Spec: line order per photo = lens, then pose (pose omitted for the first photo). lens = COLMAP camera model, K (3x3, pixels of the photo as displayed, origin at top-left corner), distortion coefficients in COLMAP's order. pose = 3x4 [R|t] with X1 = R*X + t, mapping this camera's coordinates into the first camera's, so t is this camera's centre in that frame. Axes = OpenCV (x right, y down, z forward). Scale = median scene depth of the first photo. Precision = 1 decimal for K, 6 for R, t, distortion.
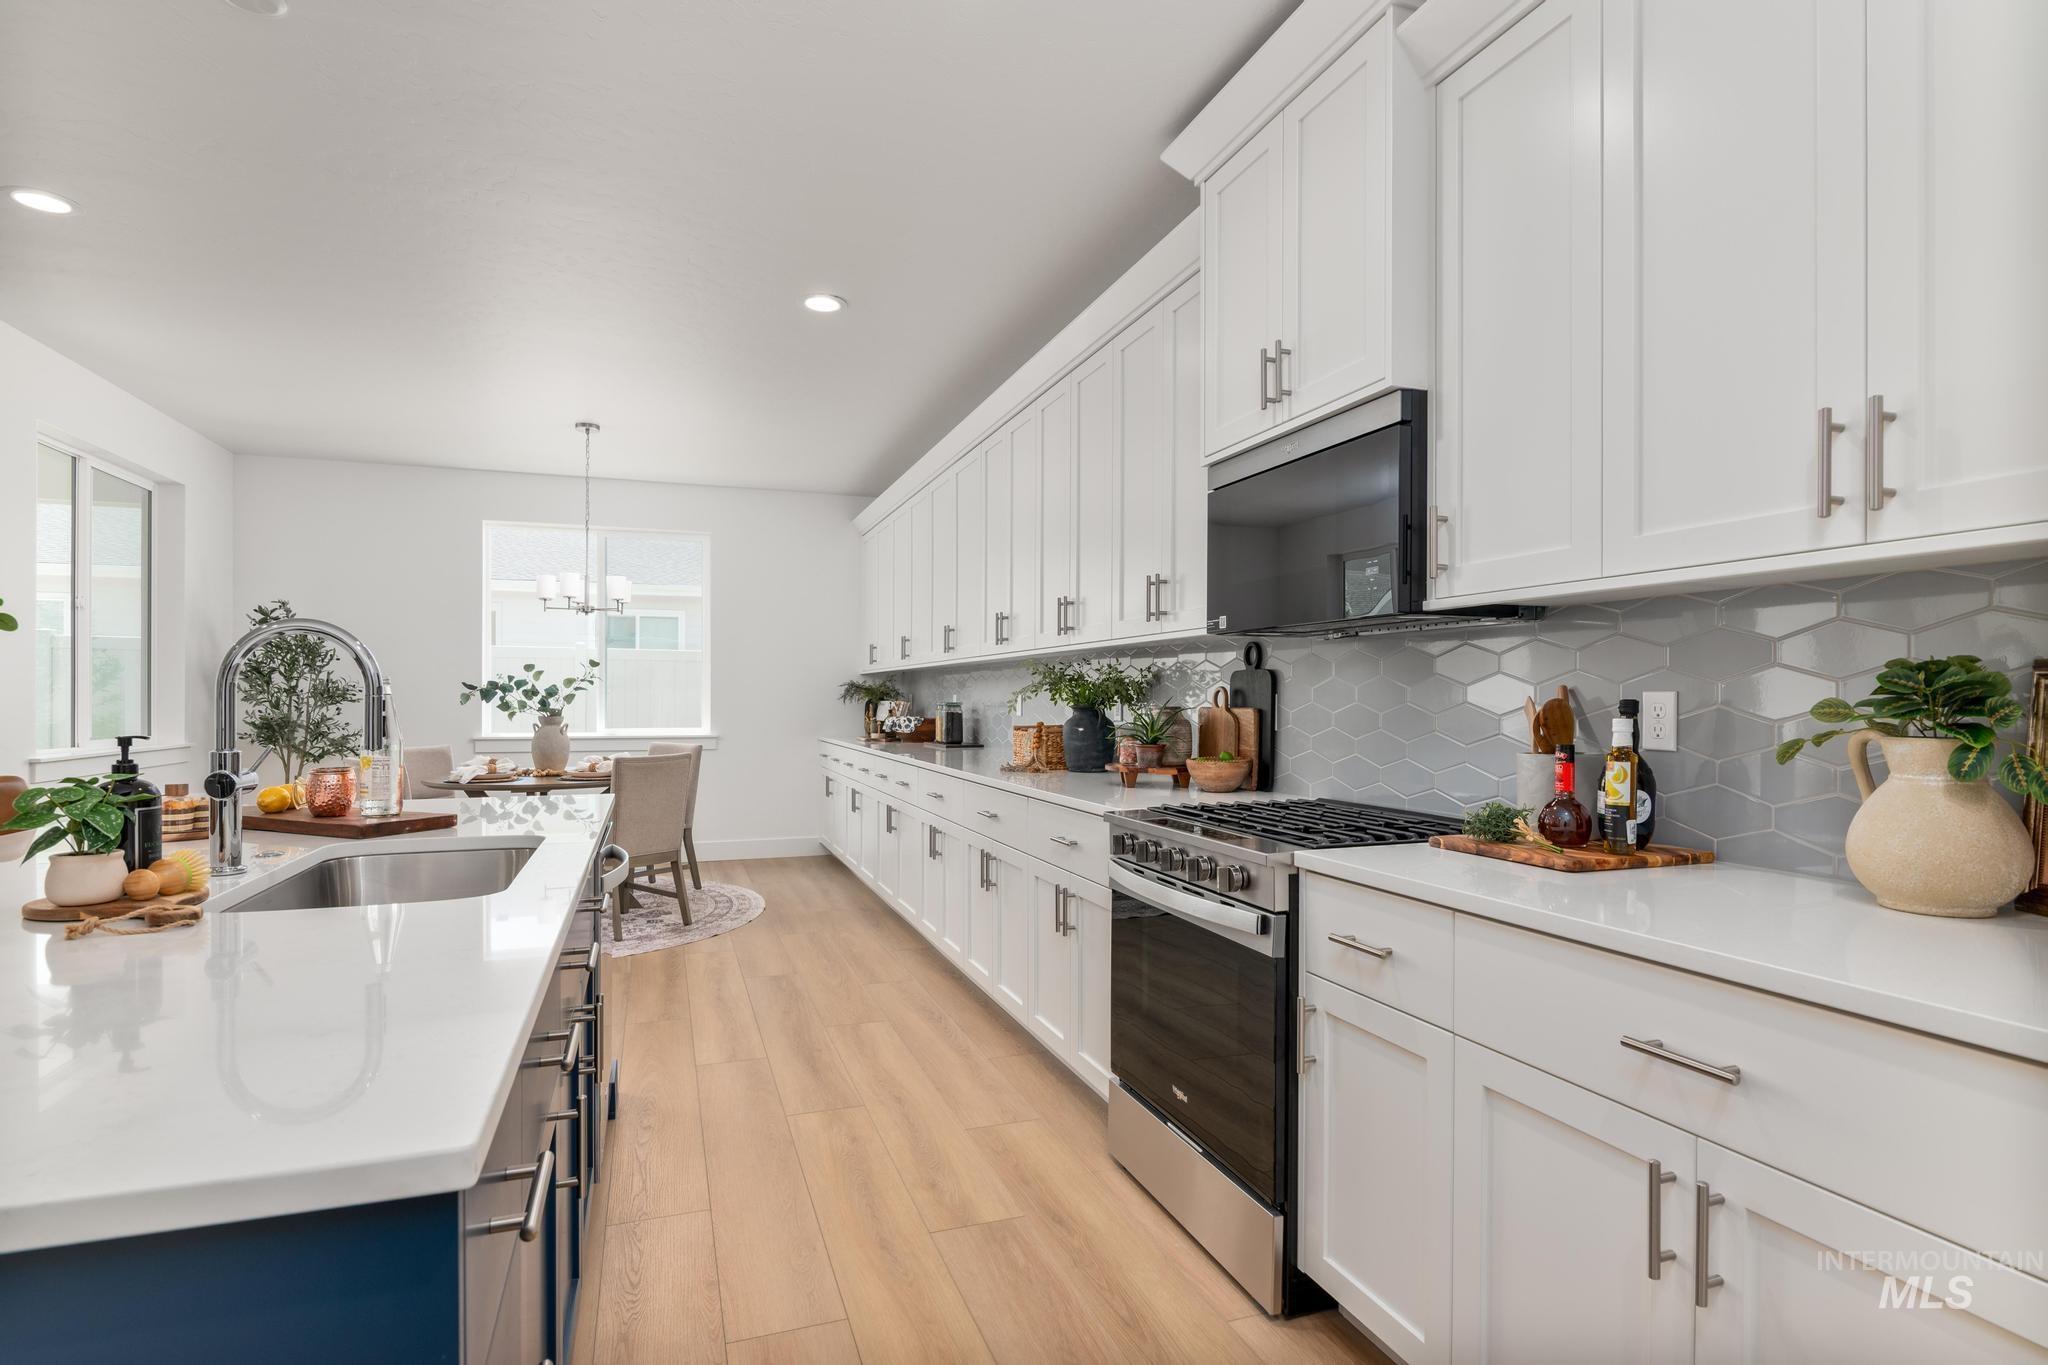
lens RADIAL K [[1013.1, 0, 1022.8], [0, 1013.1, 700.0], [0, 0, 1]] dist [-0.012136, 0.001072]
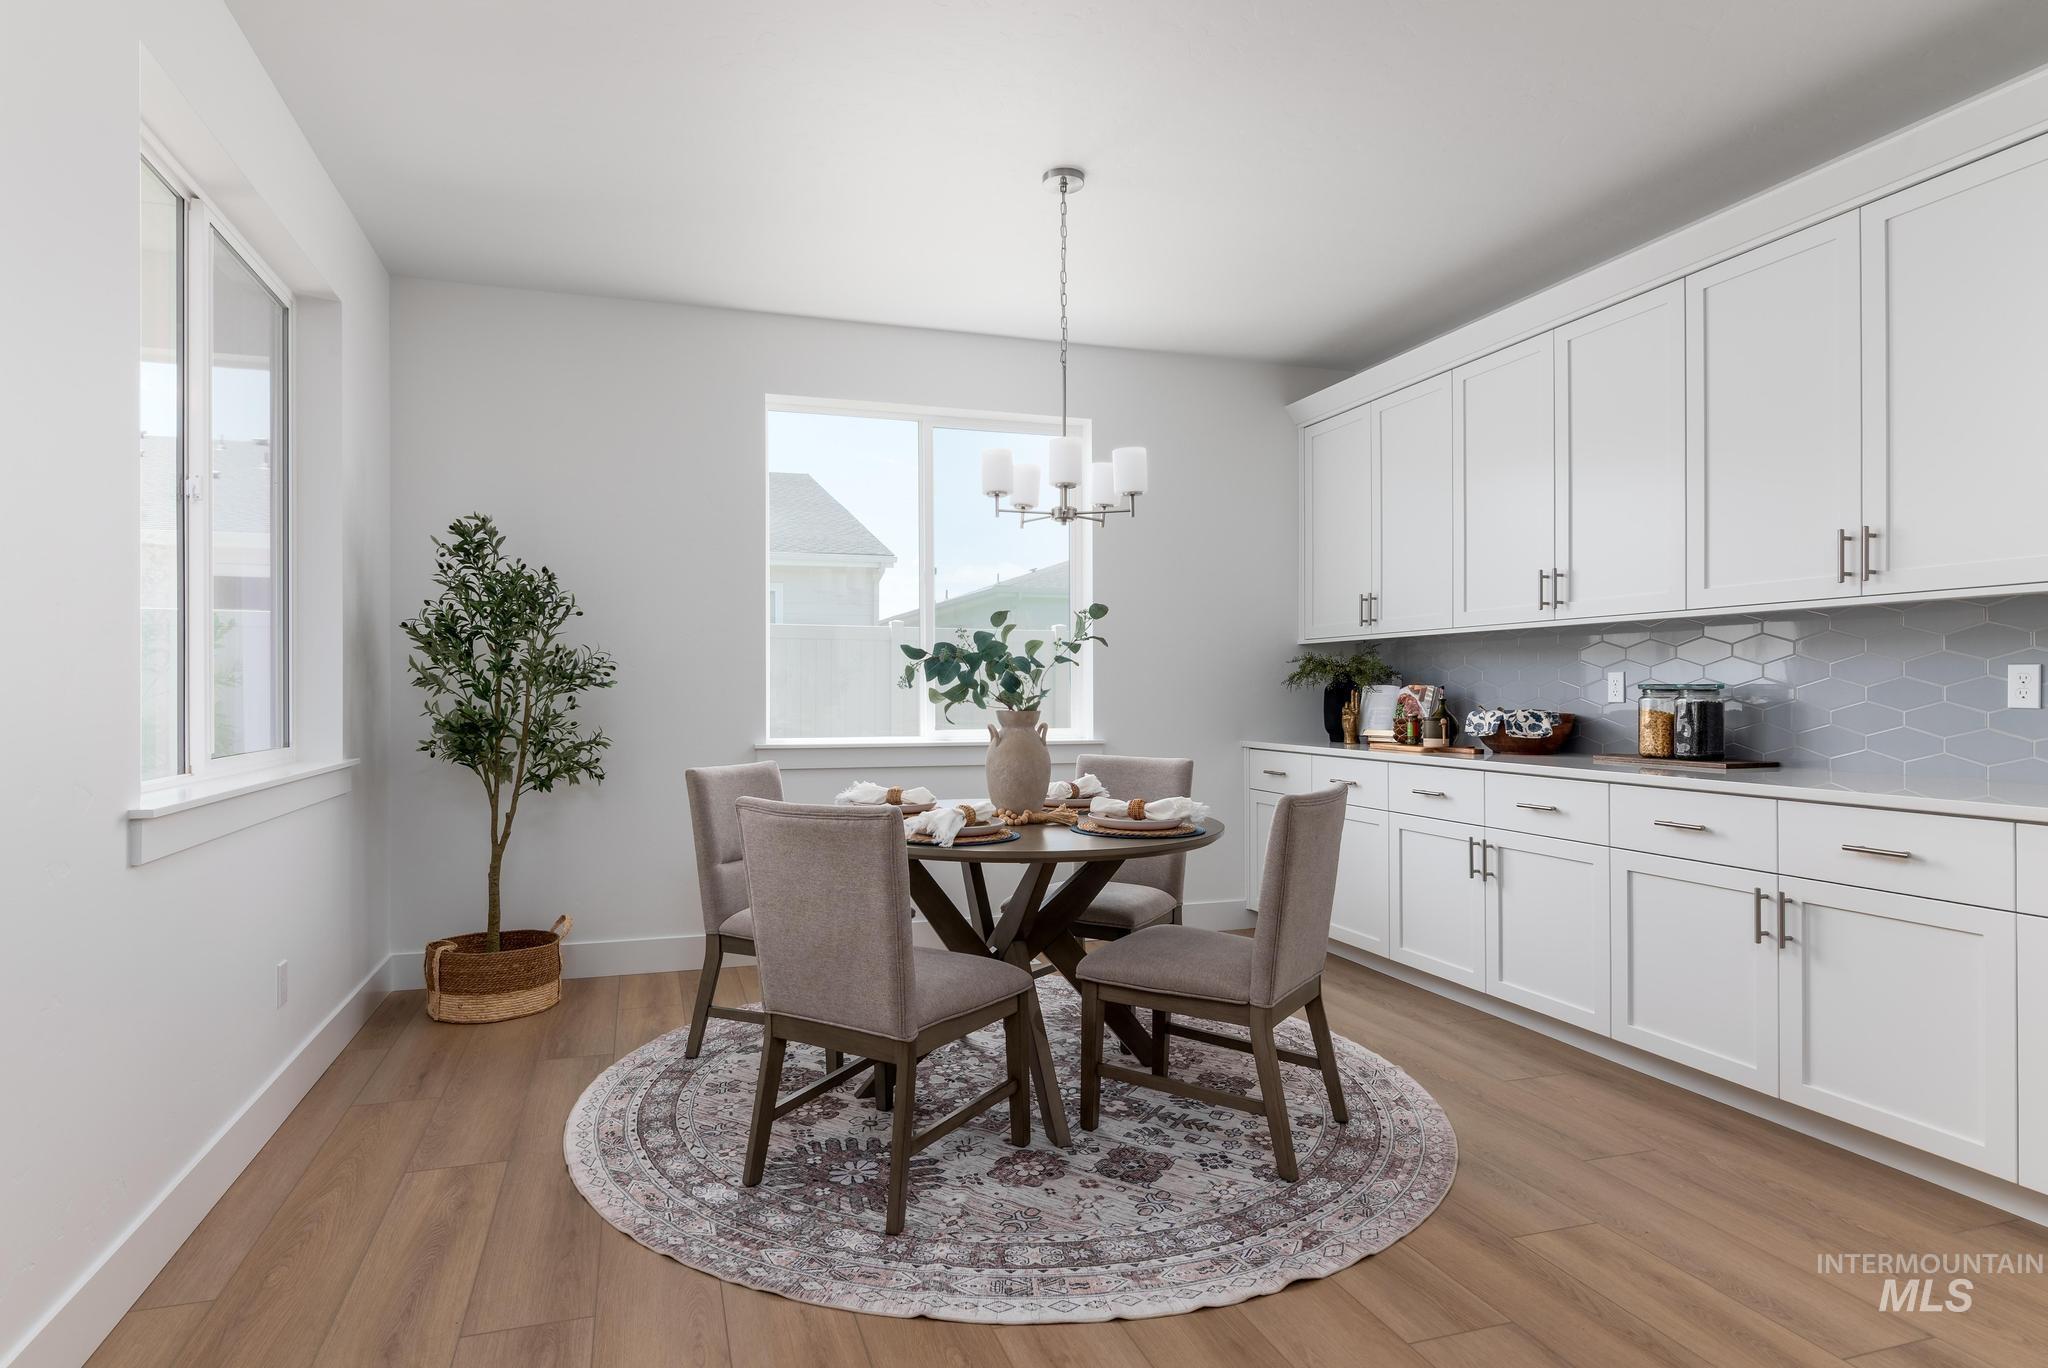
lens RADIAL K [[1104.6, 0, 977.5], [0, 1104.6, 692.0], [0, 0, 1]] dist [0.001793, -0.000491]
pose [[0.998091, -0.003858, -0.061638, -0.474013], [0.003811, 0.999992, -0.000888, 0.007158], [0.061641, 0.000651, 0.998098, 0.433330]]
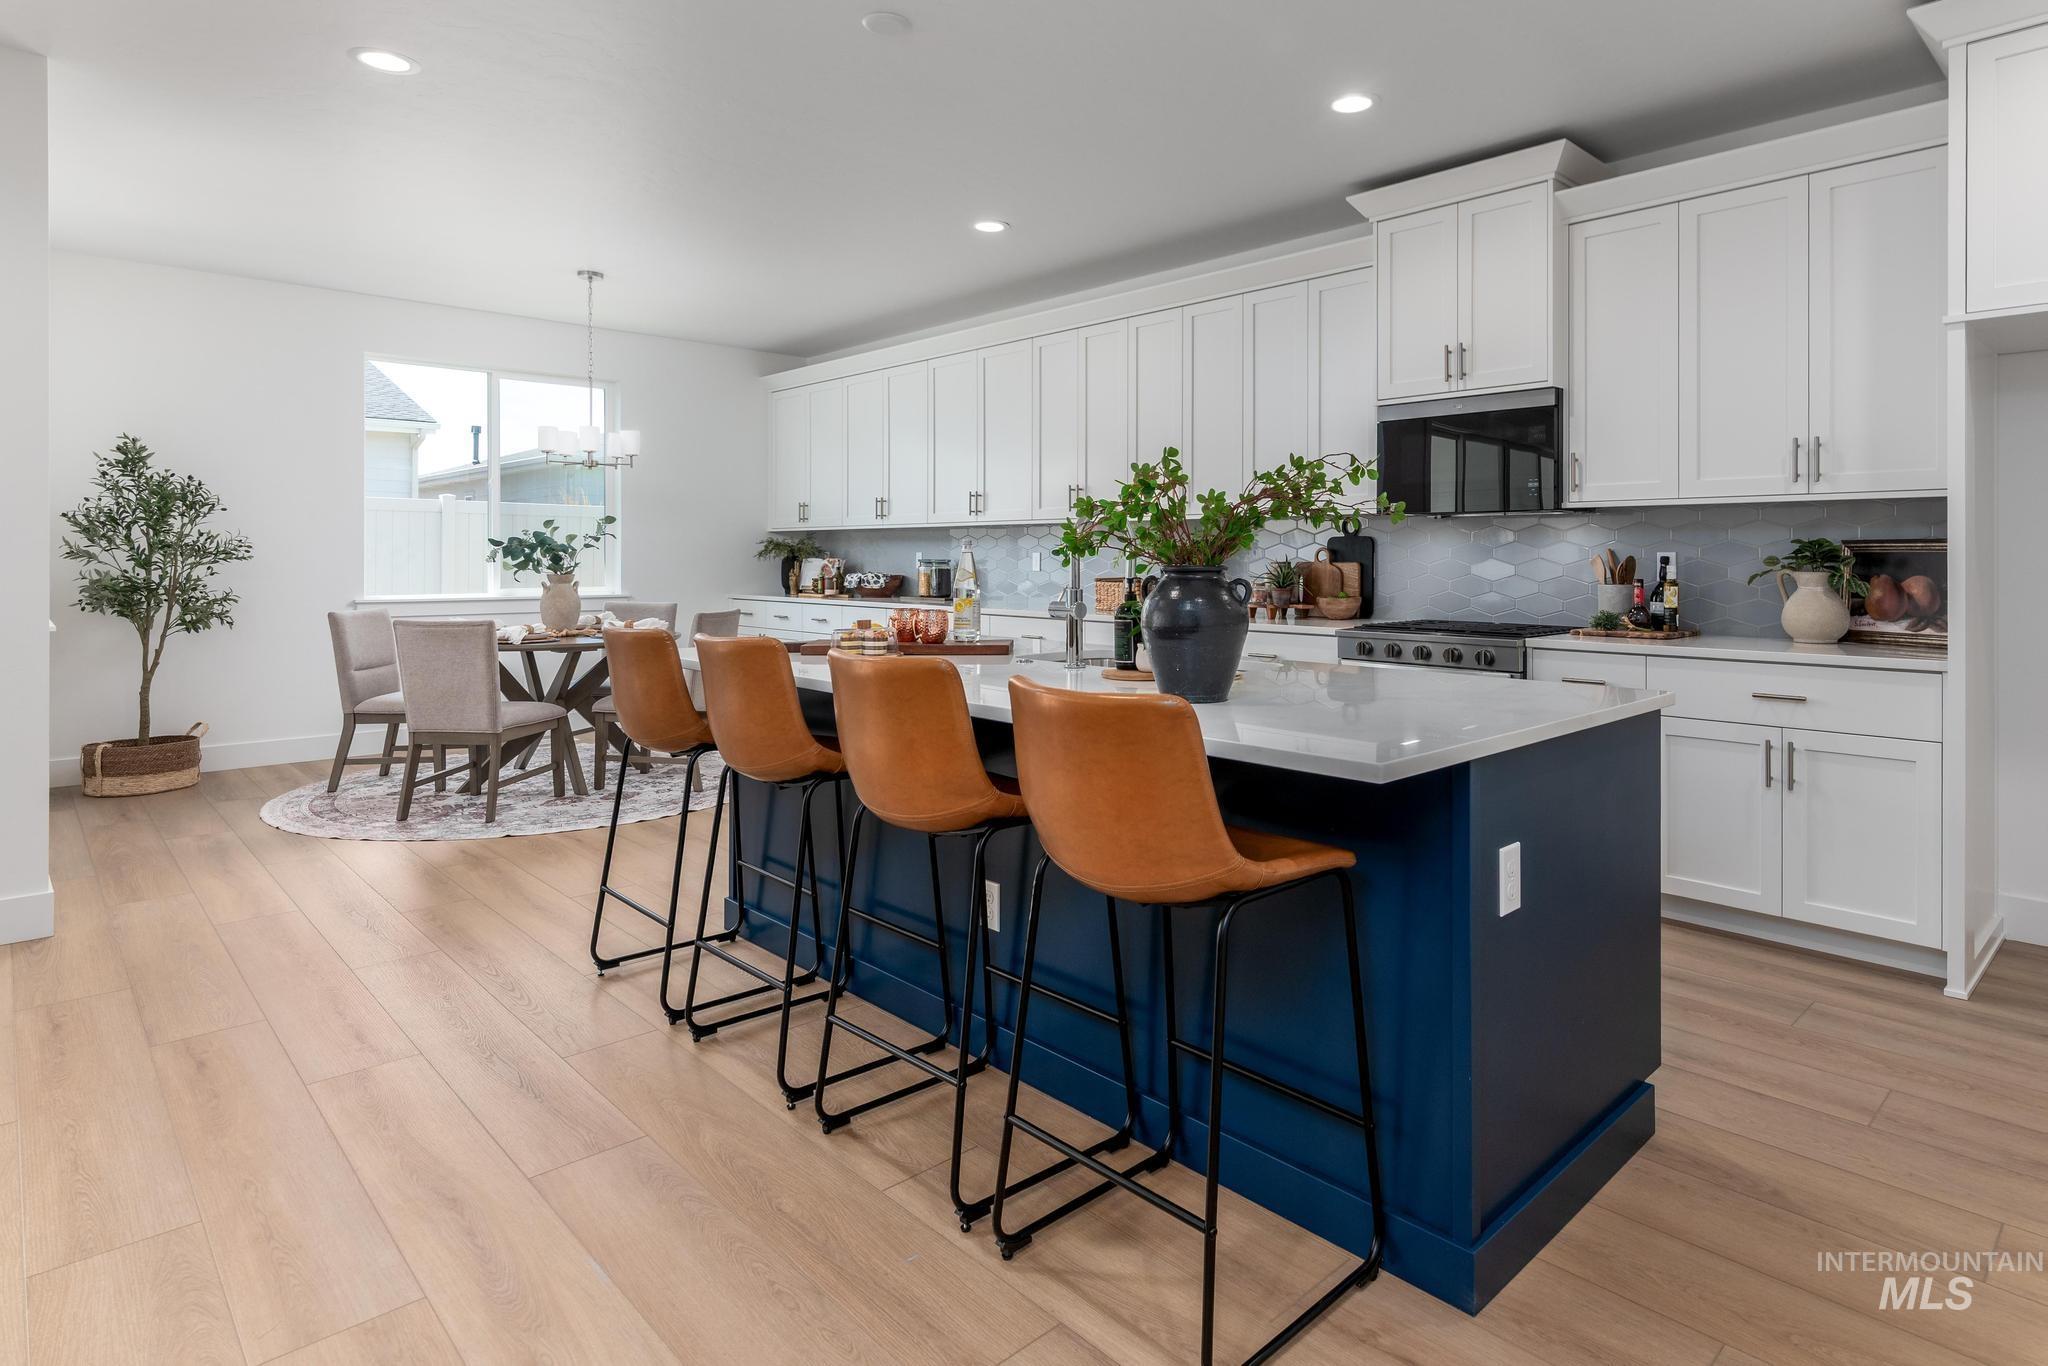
lens RADIAL K [[1104.6, 0, 1121.2], [0, 1104.6, 546.9], [0, 0, 1]] dist [0.001793, -0.000491]
pose [[0.908399, 0.002501, 0.418096, -0.442320], [0.001198, 0.999962, -0.008585, -0.000384], [-0.418102, 0.008300, 0.908362, -0.184944]]
